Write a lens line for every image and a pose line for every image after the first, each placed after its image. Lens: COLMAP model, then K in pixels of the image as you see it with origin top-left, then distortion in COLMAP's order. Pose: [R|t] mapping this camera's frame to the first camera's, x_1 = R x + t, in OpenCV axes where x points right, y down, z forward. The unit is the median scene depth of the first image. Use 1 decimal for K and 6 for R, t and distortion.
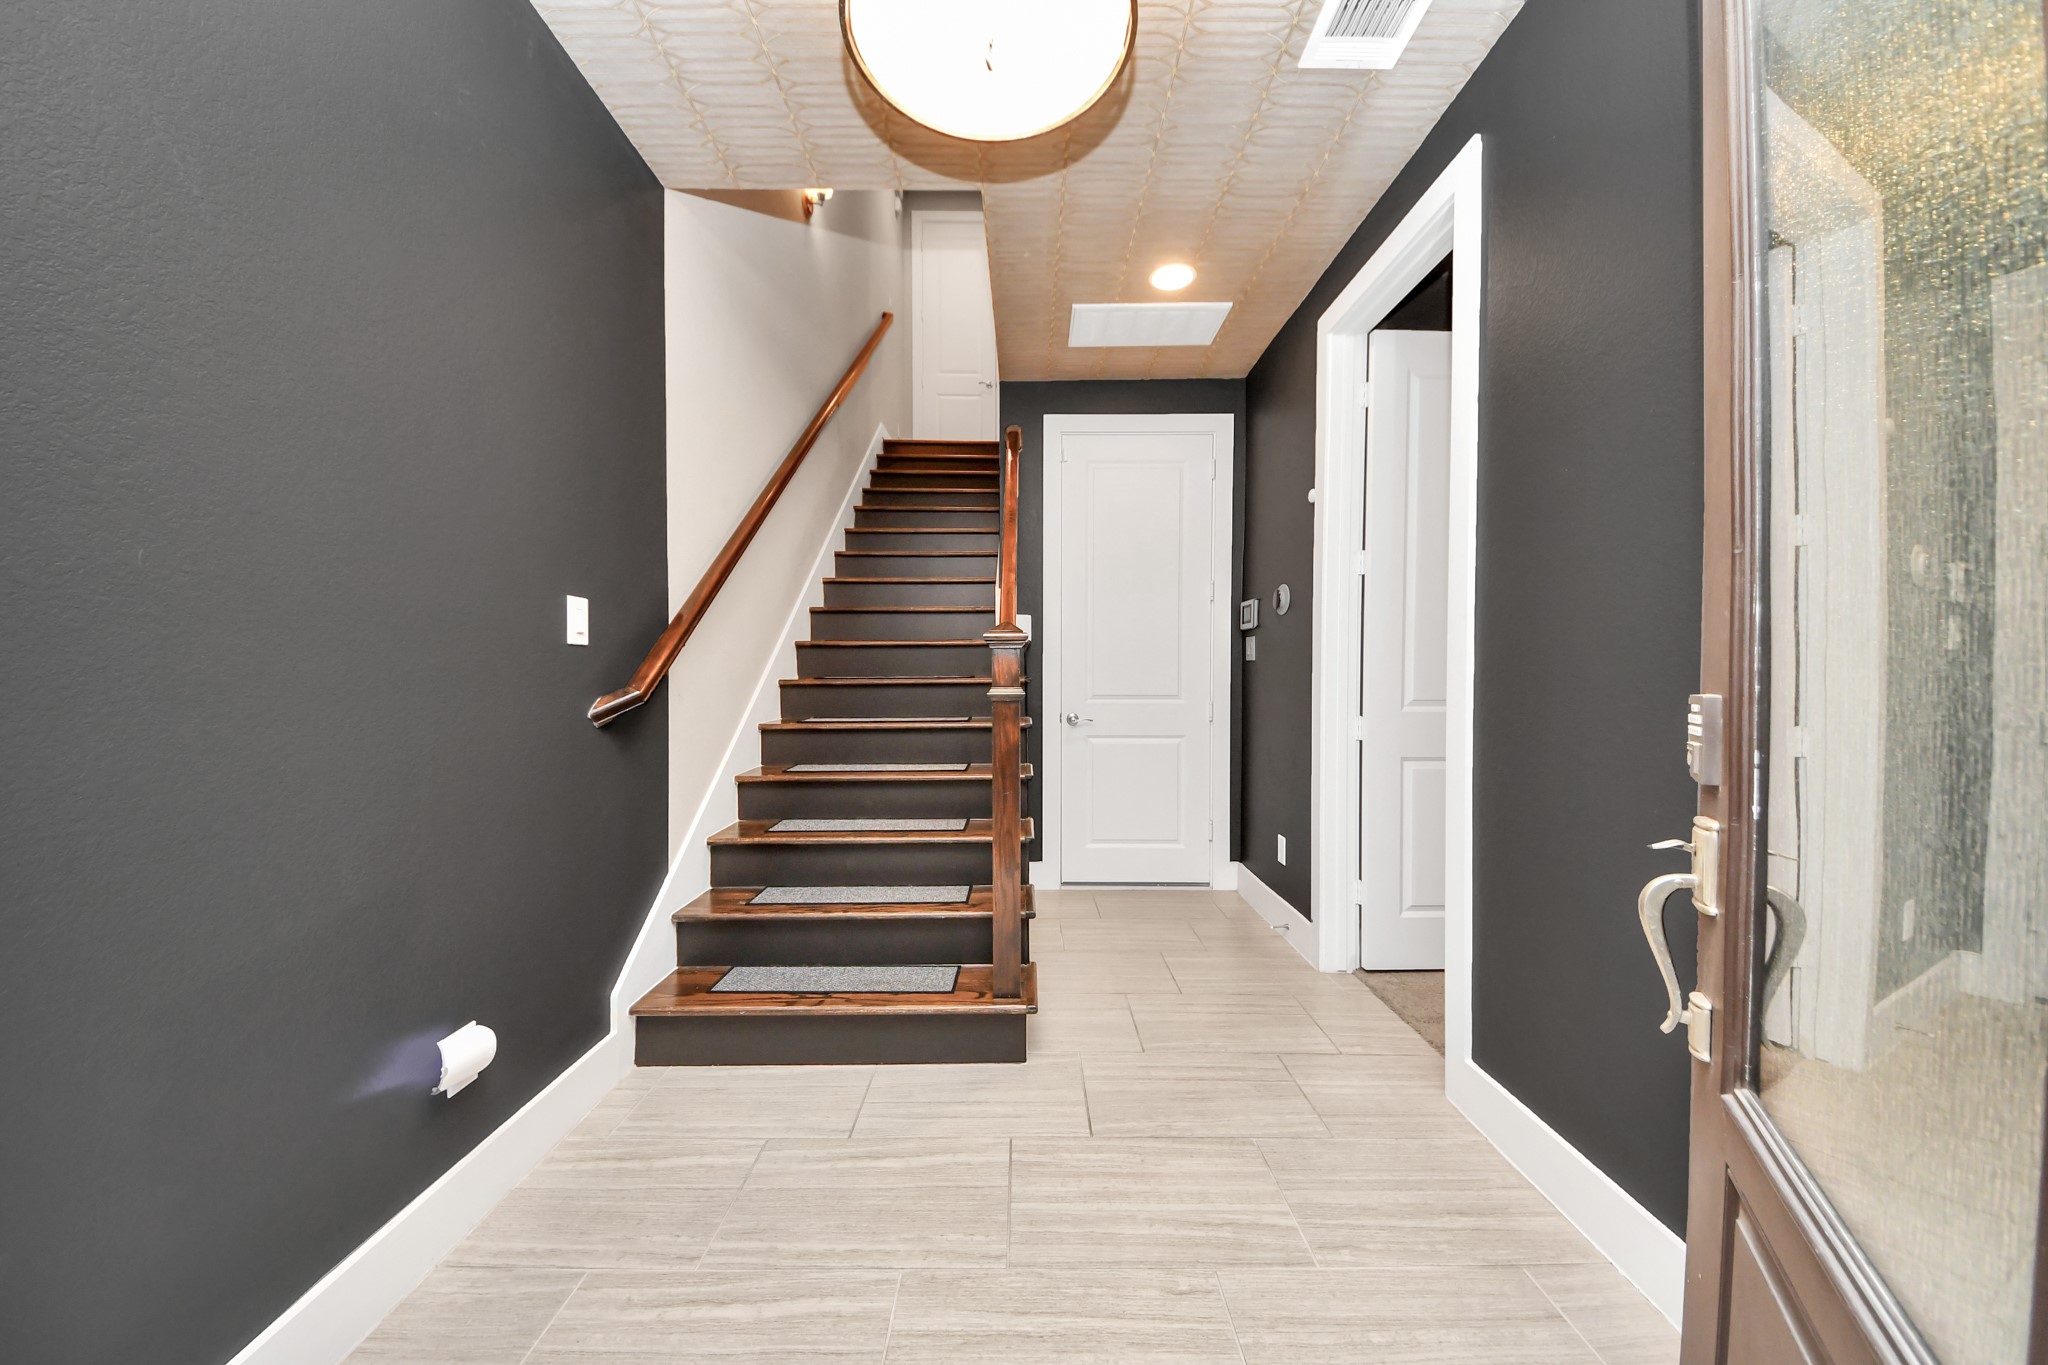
lens RADIAL K [[804.0, 0, 1039.8], [0, 804.0, 676.8], [0, 0, 1]] dist [0.054197, -0.041958]
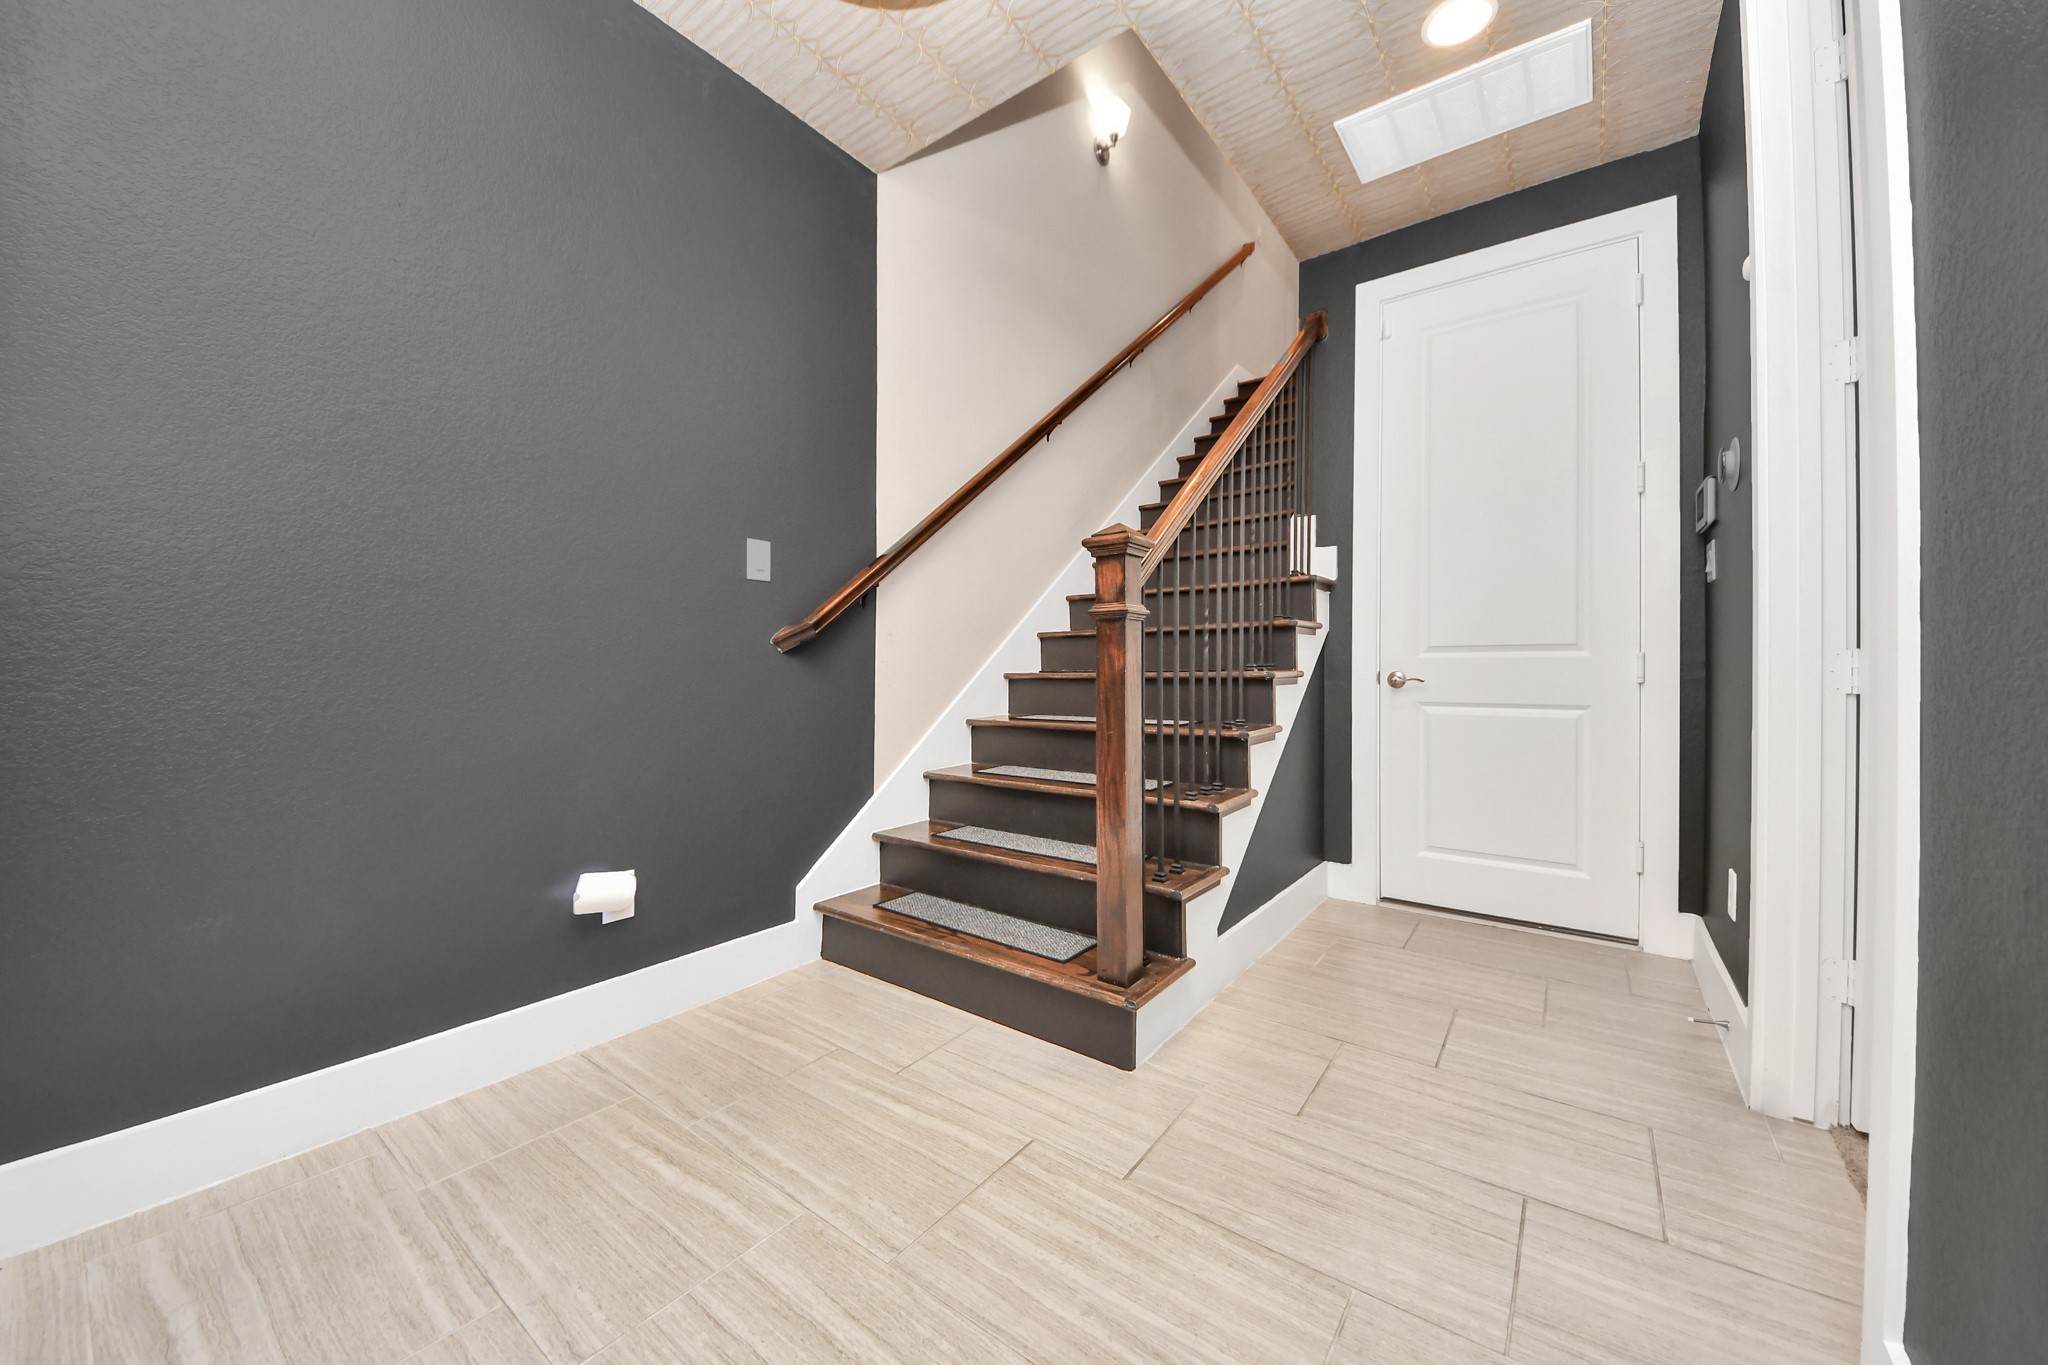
lens RADIAL K [[804.0, 0, 1039.8], [0, 804.0, 676.8], [0, 0, 1]] dist [0.054197, -0.041958]
pose [[0.758670, -0.004427, -0.651460, 0.452528], [-0.007783, 0.999844, -0.015857, 0.103849], [0.651428, 0.017101, 0.758517, 0.339078]]
